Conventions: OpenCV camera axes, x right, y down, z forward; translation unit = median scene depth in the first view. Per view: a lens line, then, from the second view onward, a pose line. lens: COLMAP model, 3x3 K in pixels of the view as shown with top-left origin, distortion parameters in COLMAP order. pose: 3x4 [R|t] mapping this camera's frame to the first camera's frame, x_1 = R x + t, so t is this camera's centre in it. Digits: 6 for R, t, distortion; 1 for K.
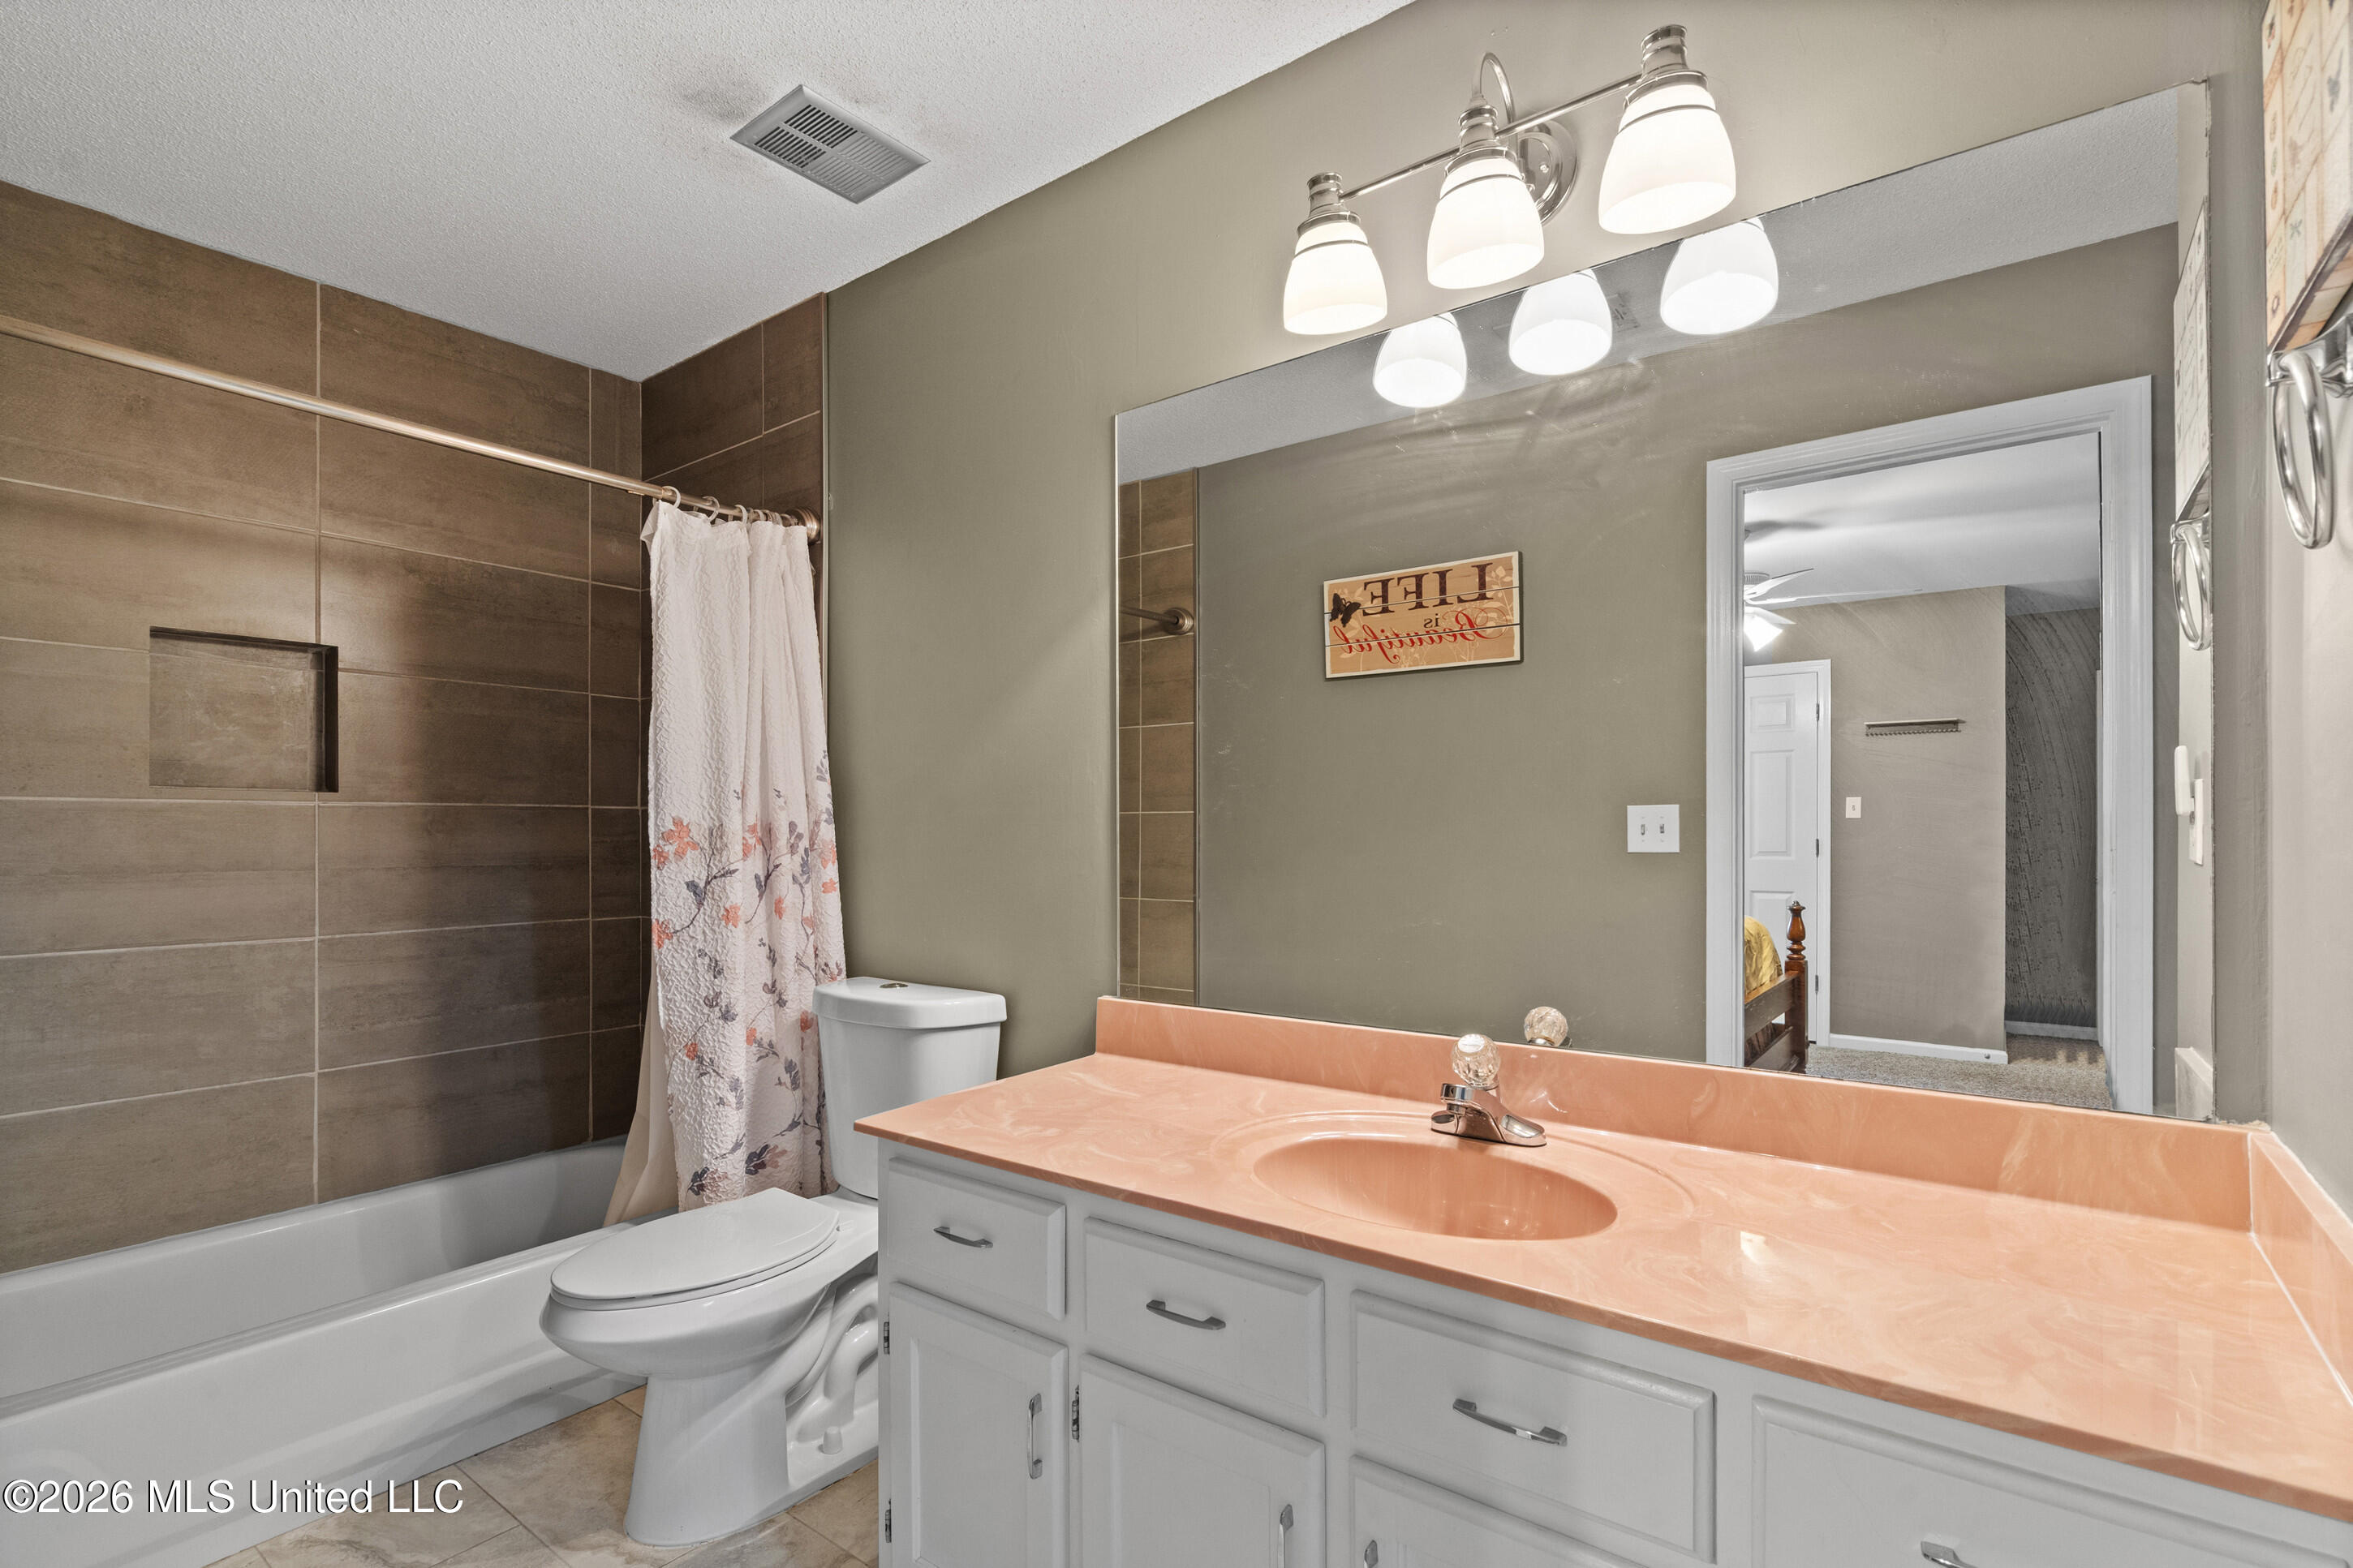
lens RADIAL K [[1083.4, 0, 1165.1], [0, 1083.4, 800.8], [0, 0, 1]] dist [-0.010278, 0.001093]
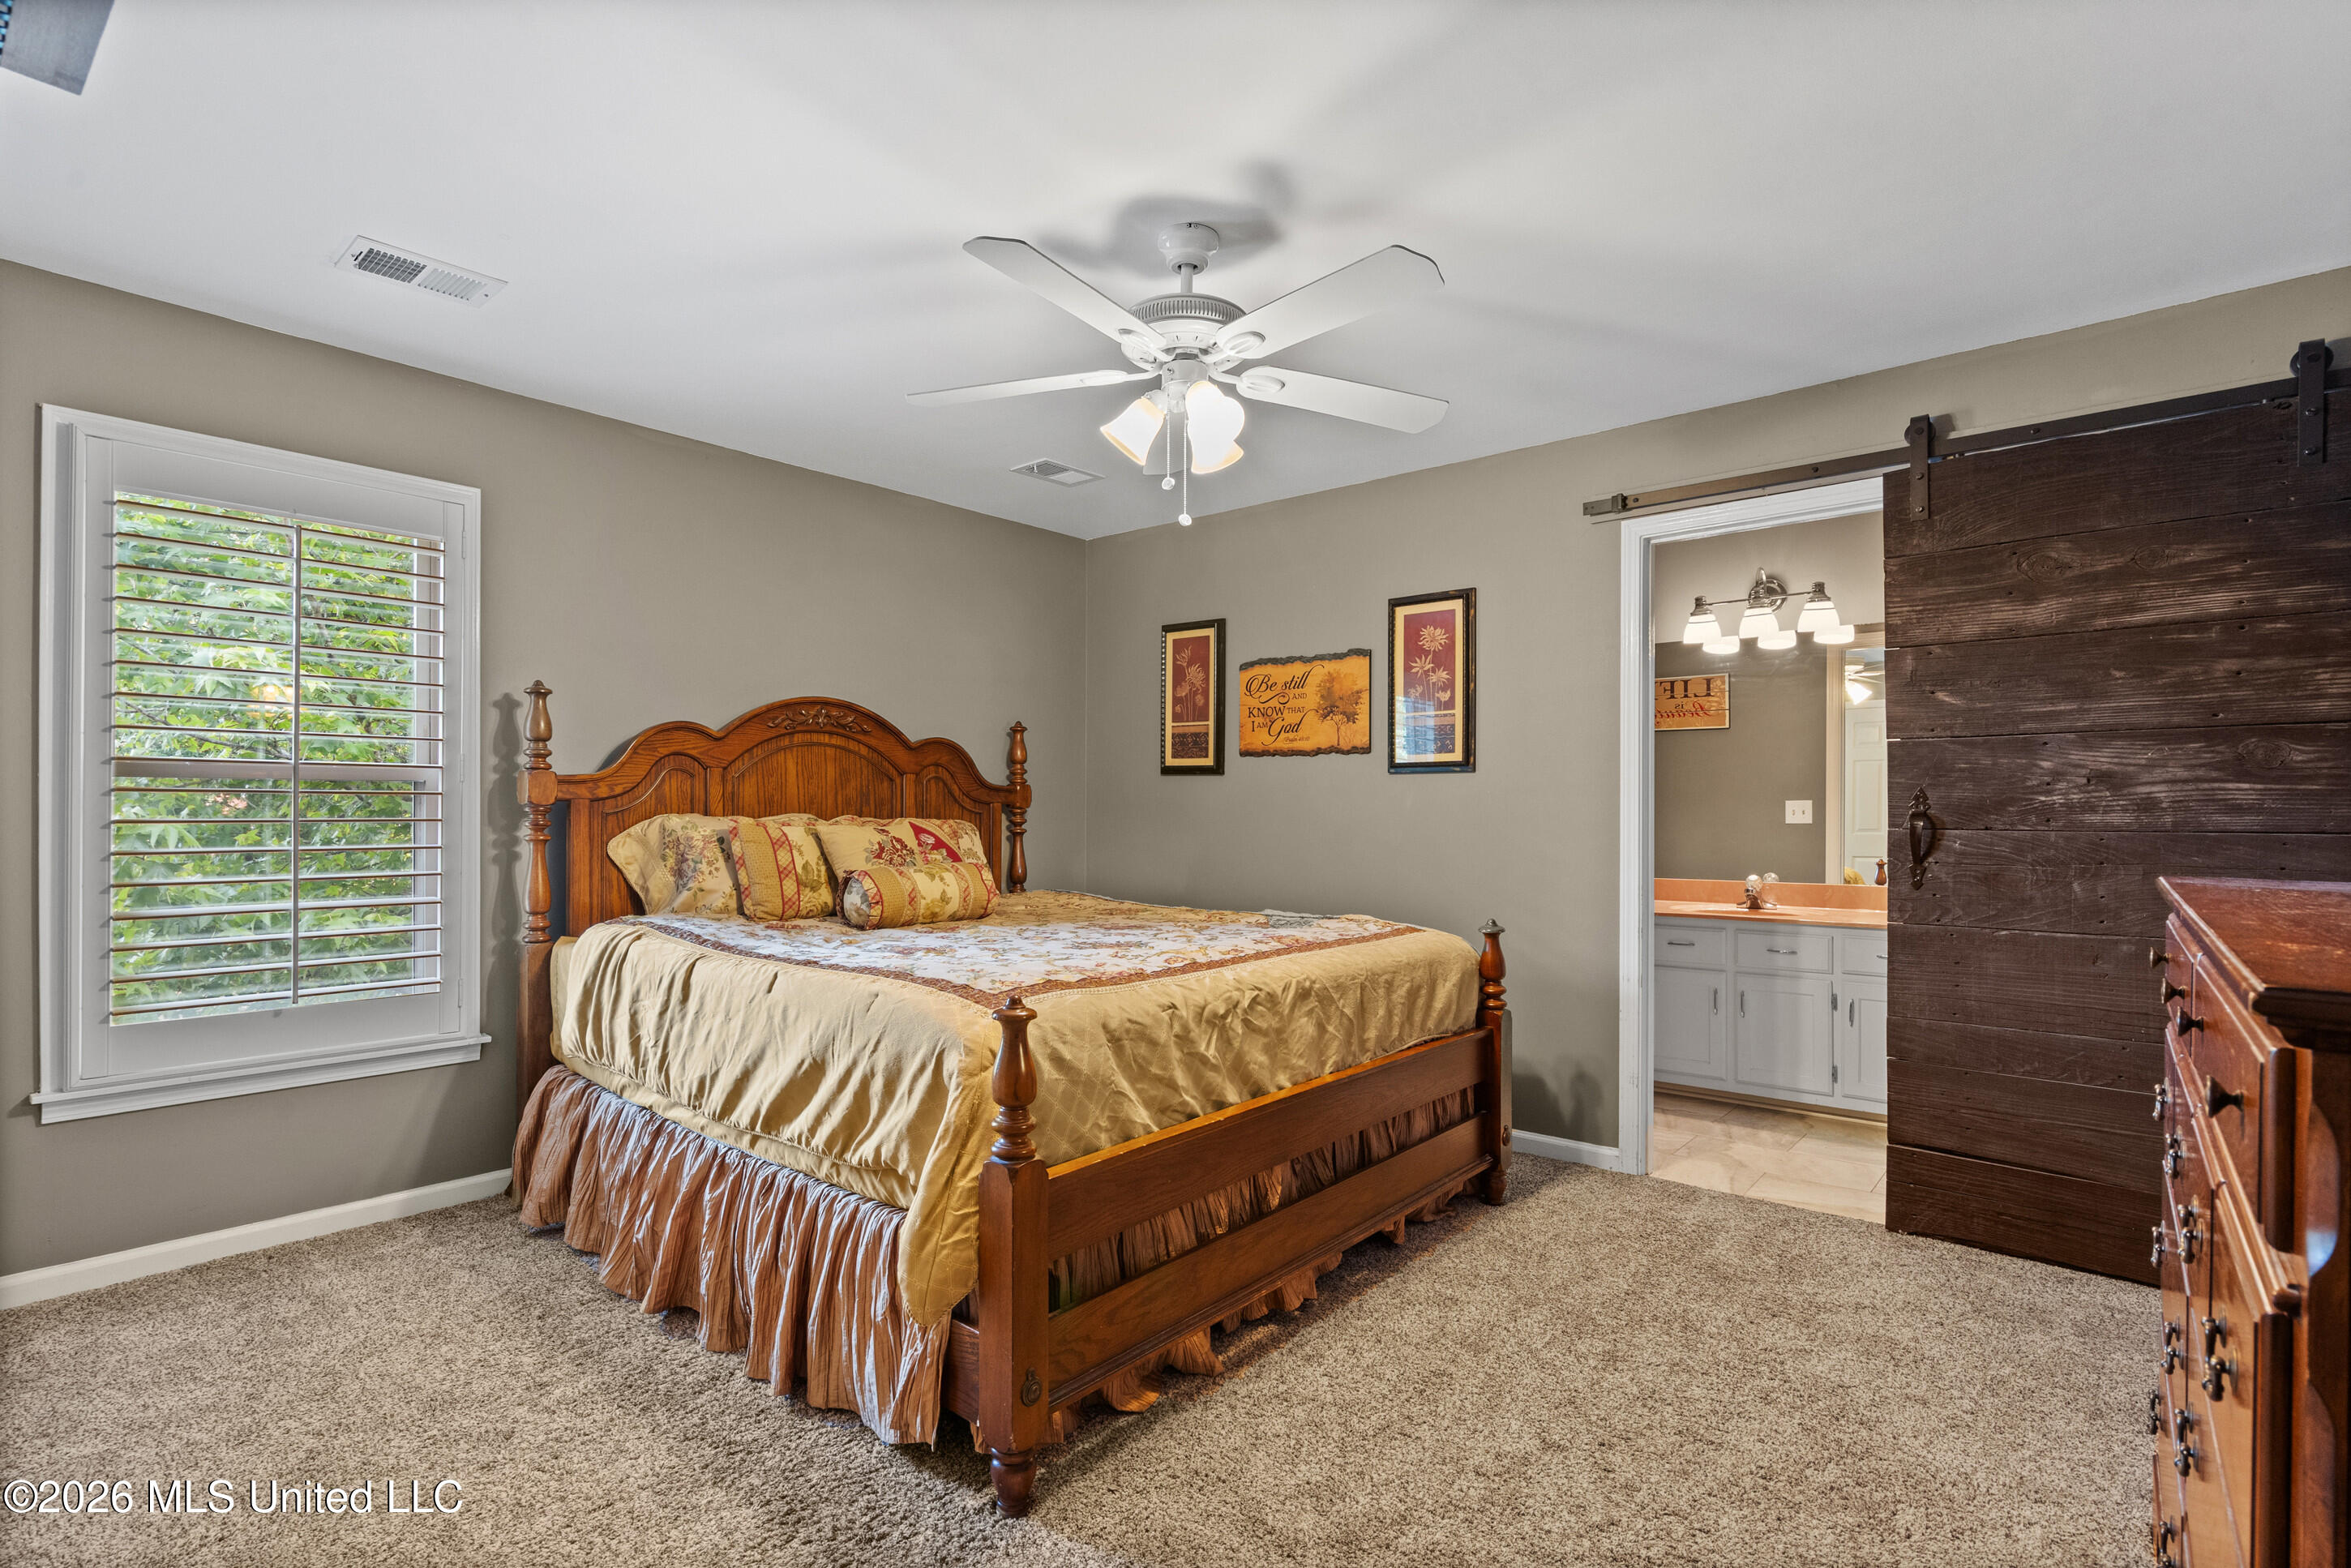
lens RADIAL K [[1136.6, 0, 1181.7], [0, 1136.6, 794.0], [0, 0, 1]] dist [-0.001876, -0.000045]
pose [[0.999172, 0.002481, -0.040610, -0.648588], [-0.002277, 0.999985, 0.005080, -0.017495], [0.040622, -0.004984, 0.999162, -1.238102]]
